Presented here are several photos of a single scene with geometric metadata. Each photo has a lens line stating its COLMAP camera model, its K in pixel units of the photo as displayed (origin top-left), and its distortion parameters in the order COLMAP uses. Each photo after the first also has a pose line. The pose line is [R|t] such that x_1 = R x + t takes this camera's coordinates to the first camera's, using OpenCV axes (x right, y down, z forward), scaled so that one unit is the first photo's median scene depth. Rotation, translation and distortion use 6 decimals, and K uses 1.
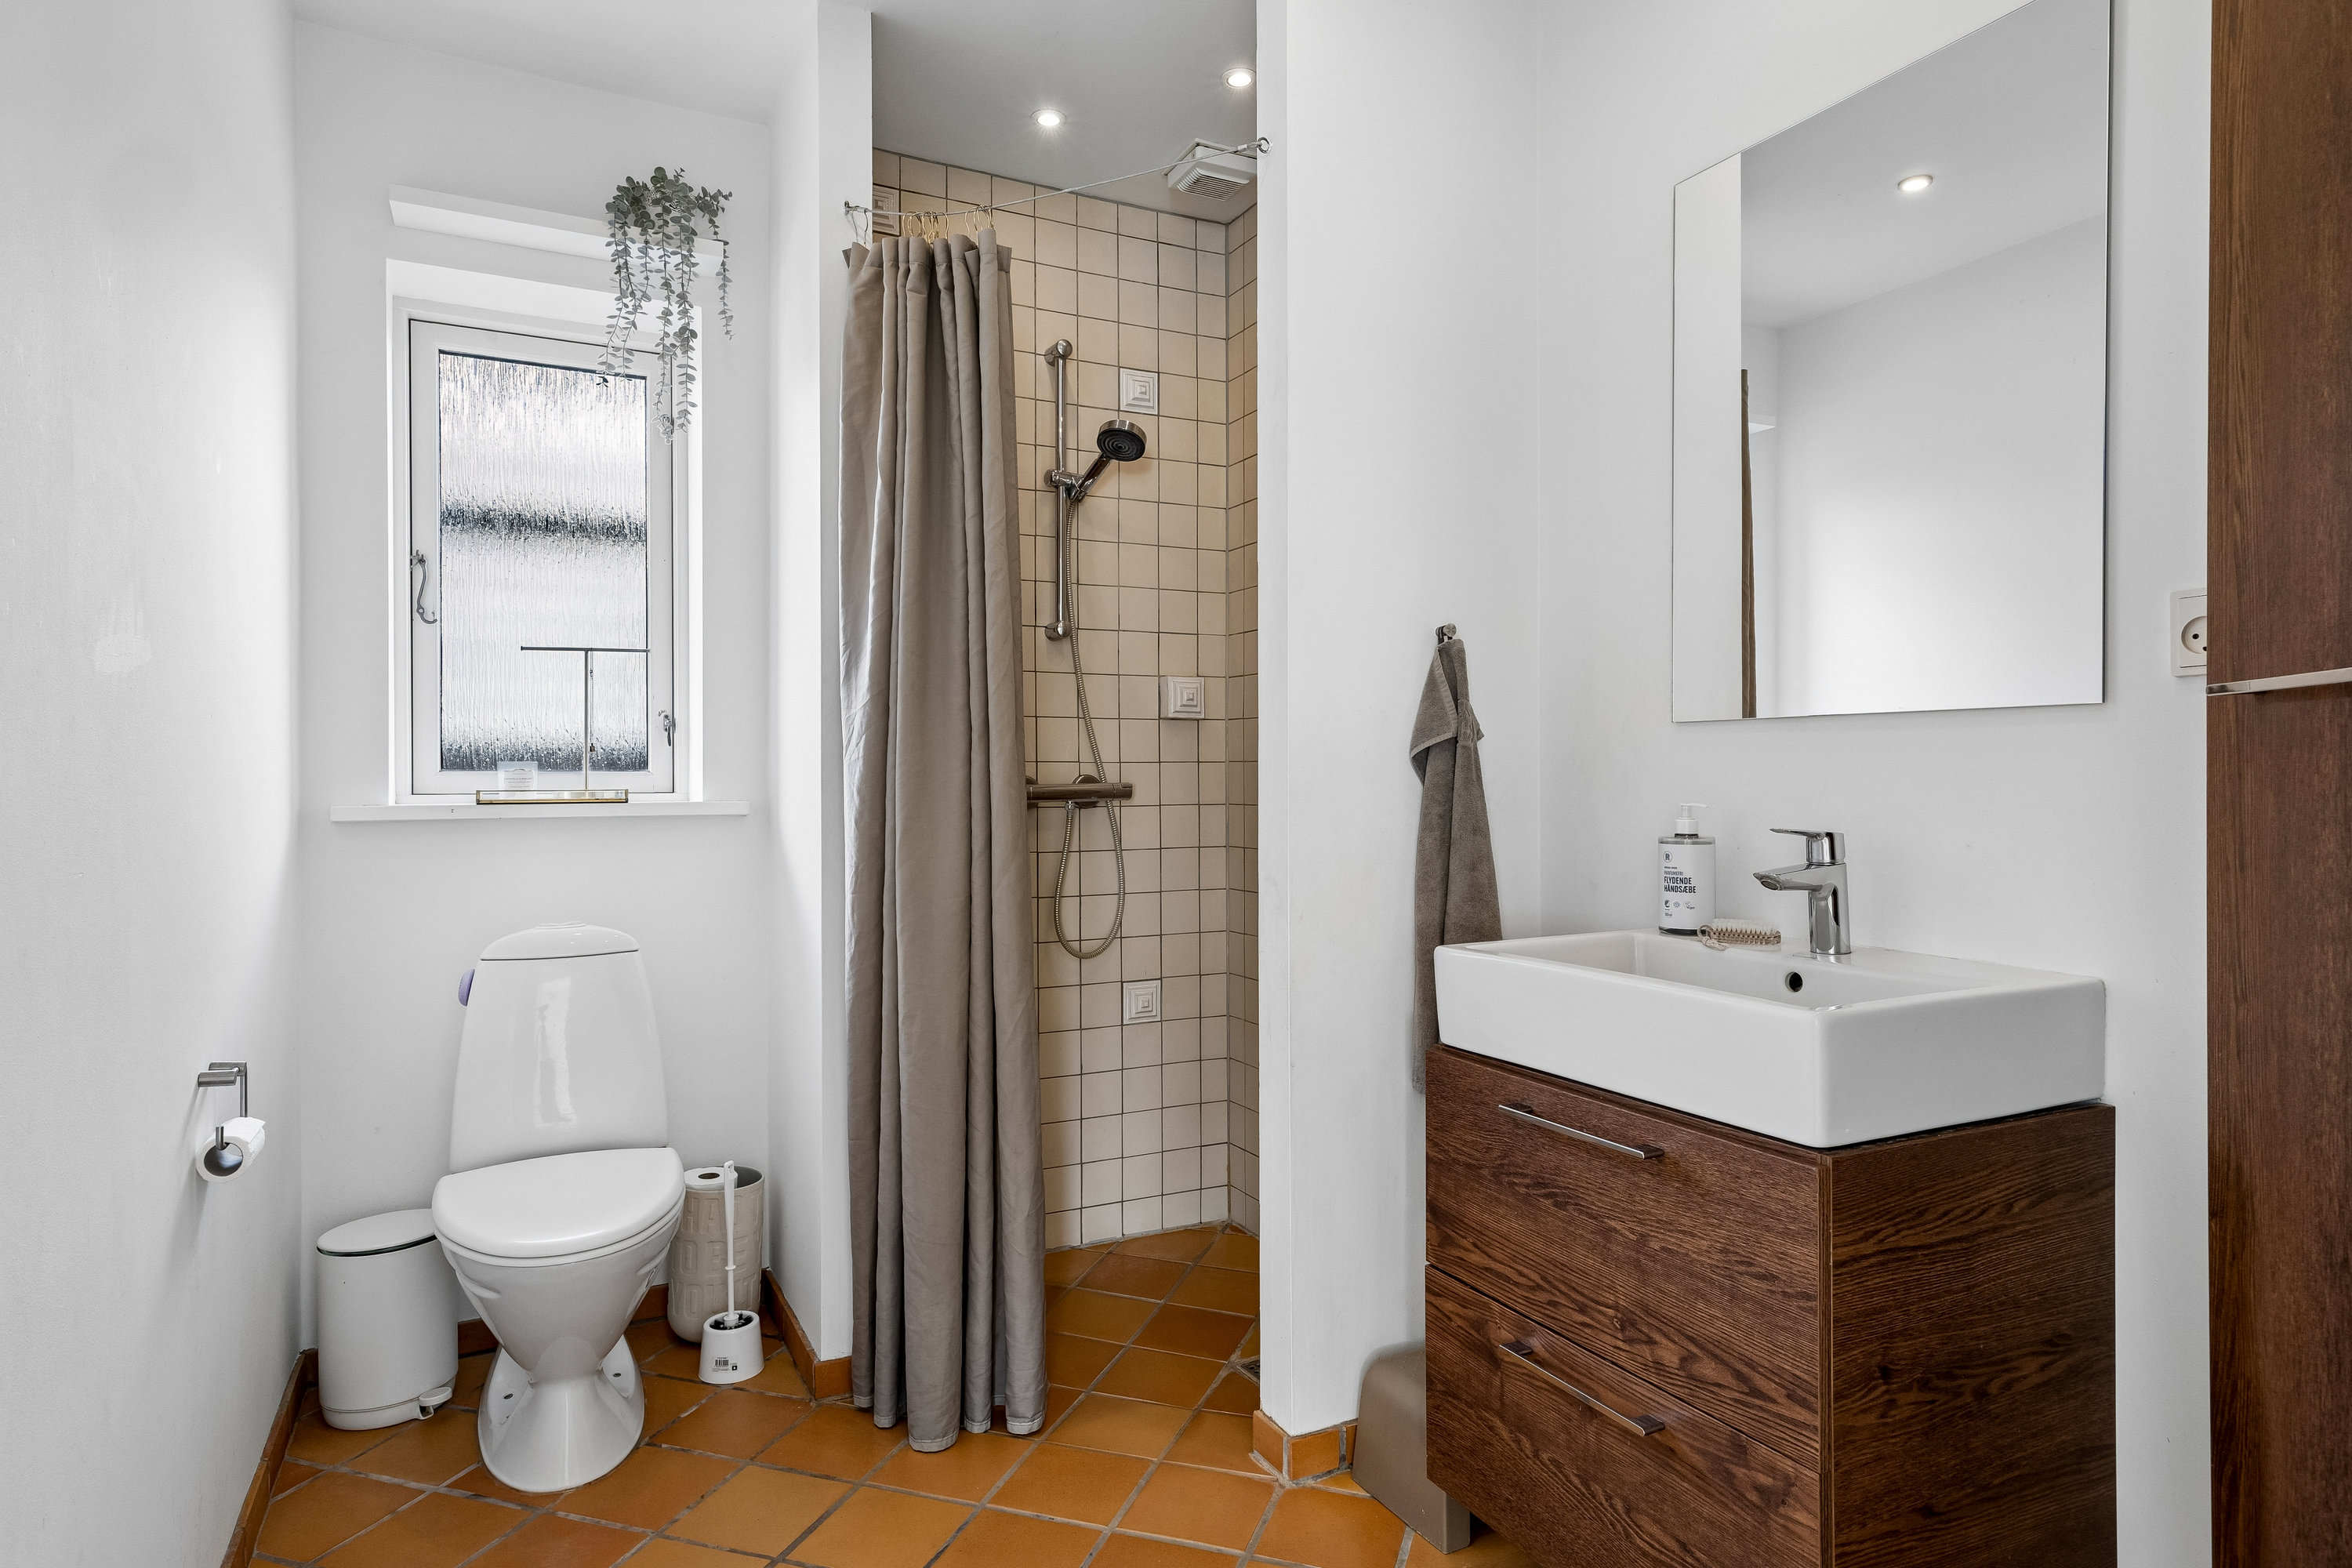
lens RADIAL K [[1344.1, 0, 1180.3], [0, 1344.1, 783.5], [0, 0, 1]] dist [0.007585, 0.000750]
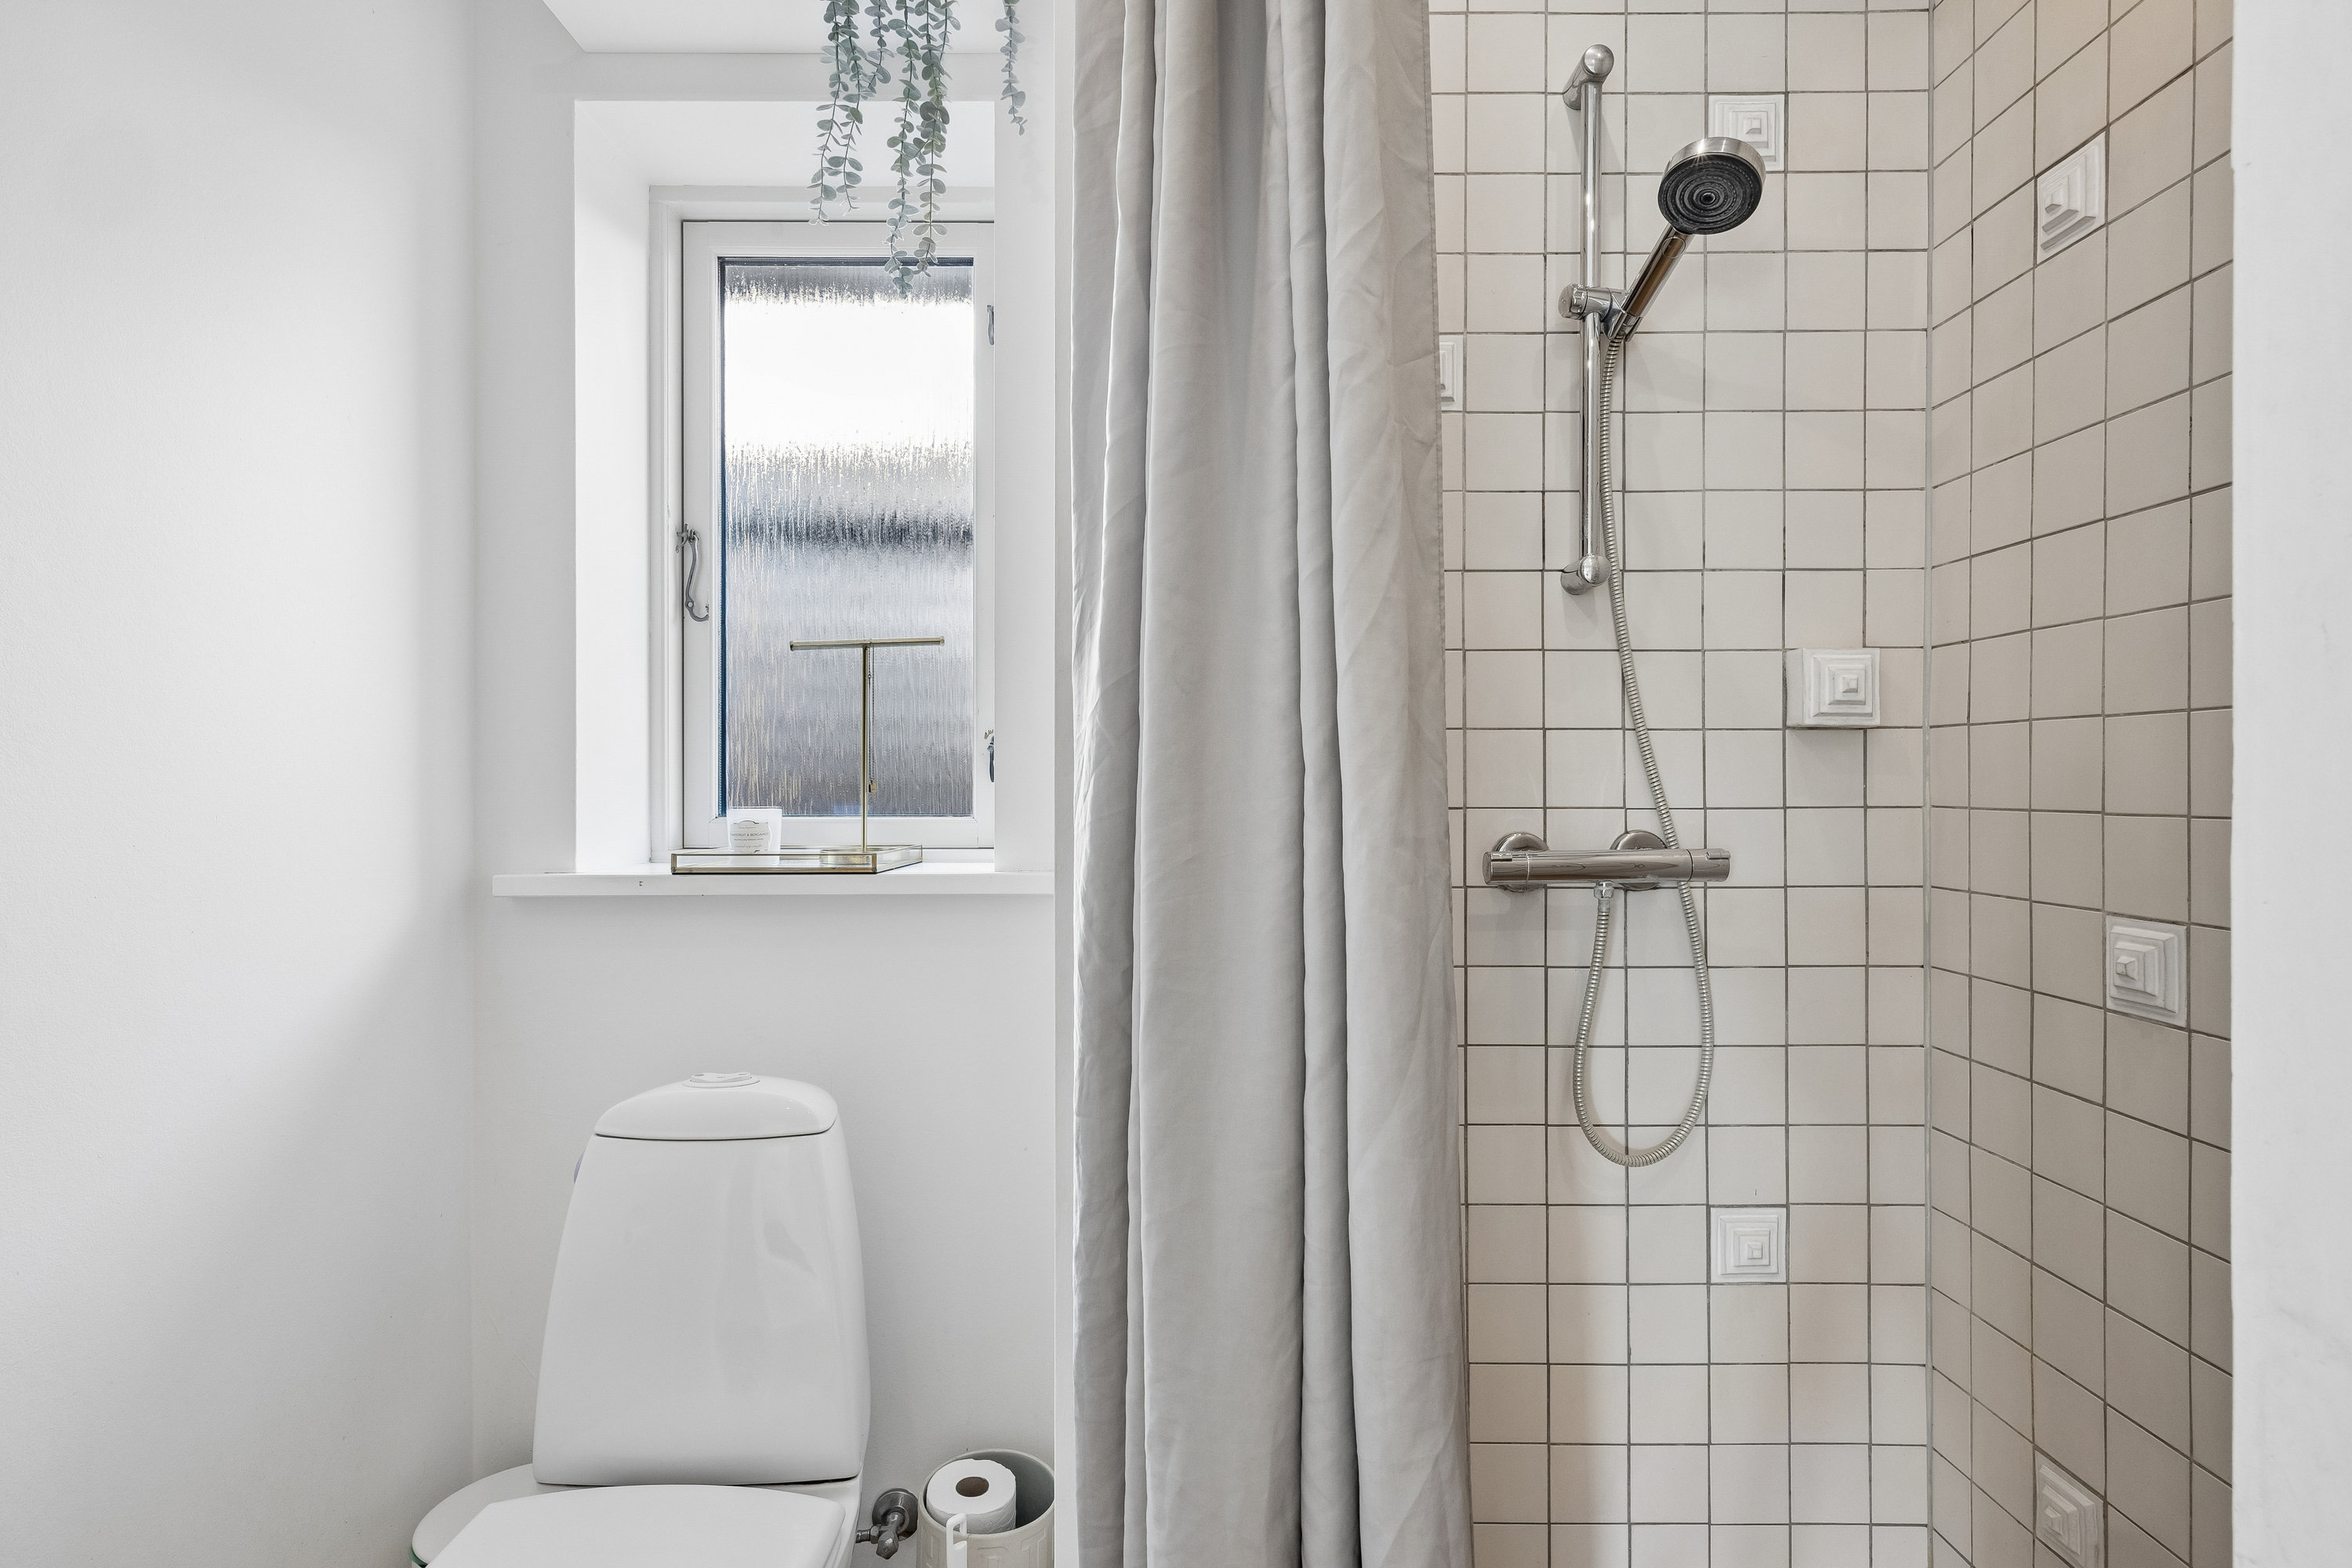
lens RADIAL K [[1195.7, 0, 1171.8], [0, 1195.7, 790.3], [0, 0, 1]] dist [0.005231, 0.001402]
pose [[0.892836, 0.003348, -0.450369, -0.019365], [-0.003284, 0.999994, 0.000924, -0.023592], [0.450369, 0.000654, 0.892842, 0.474430]]
